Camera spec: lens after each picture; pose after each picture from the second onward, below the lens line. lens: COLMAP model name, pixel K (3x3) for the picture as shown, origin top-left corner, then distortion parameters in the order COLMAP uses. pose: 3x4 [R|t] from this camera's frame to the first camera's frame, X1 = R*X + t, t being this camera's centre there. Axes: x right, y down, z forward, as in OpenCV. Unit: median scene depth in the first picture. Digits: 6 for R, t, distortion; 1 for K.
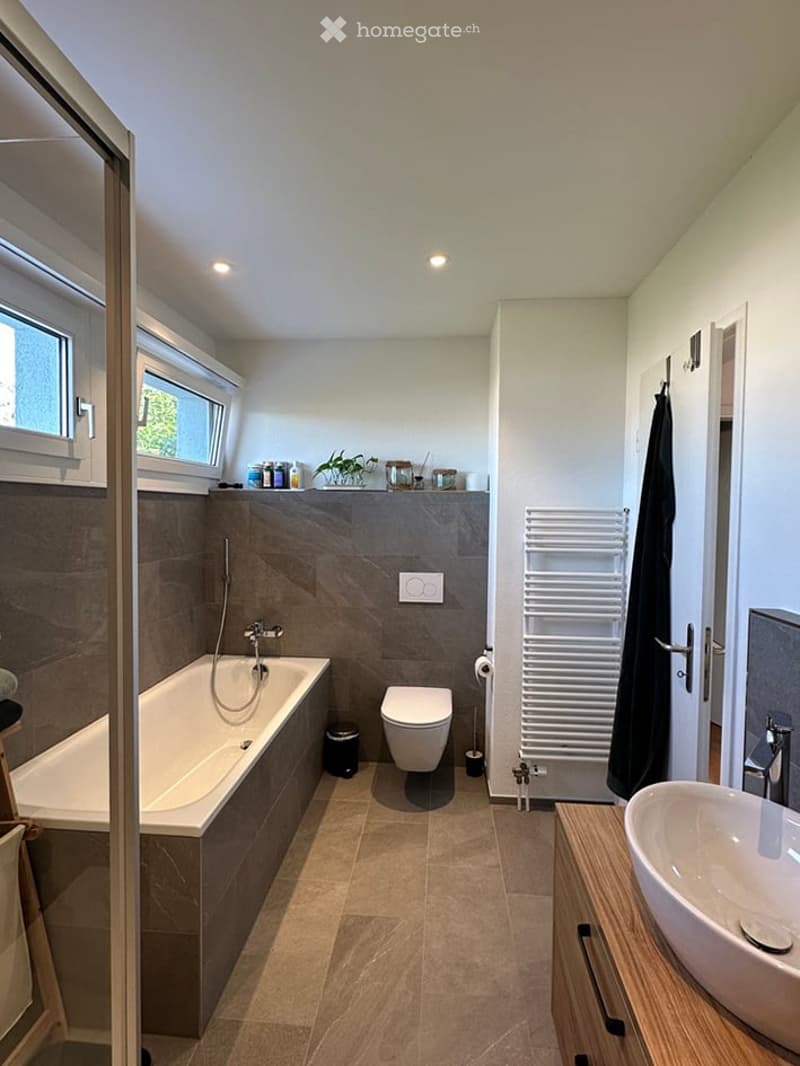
lens RADIAL K [[549.5, 0, 401.1], [0, 549.5, 529.9], [0, 0, 1]] dist [0.000150, -0.000269]
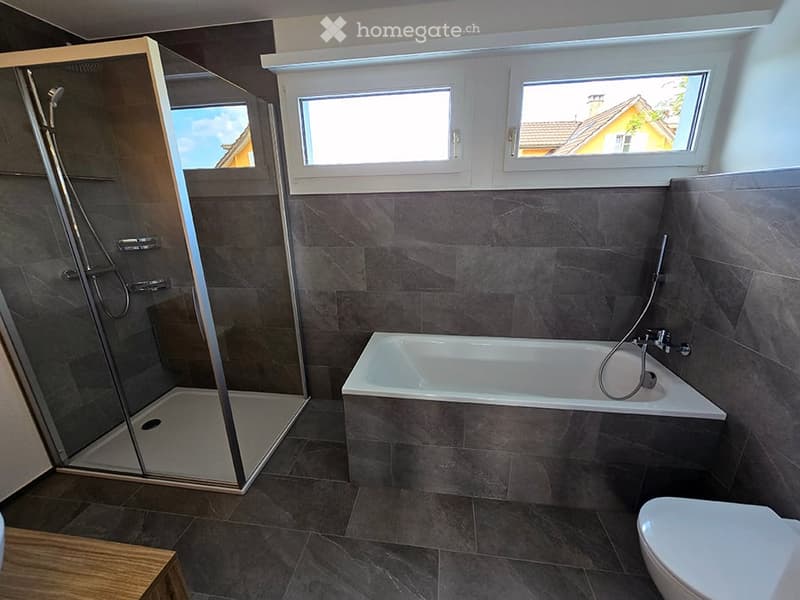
lens RADIAL K [[327.6, 0, 400.8], [0, 327.6, 303.4], [0, 0, 1]] dist [0.000358, -0.000298]
pose [[-0.067575, 0.286550, -0.955679, 0.447565], [-0.017345, 0.957387, 0.288288, -0.041014], [0.997563, 0.036057, -0.059725, 0.949793]]
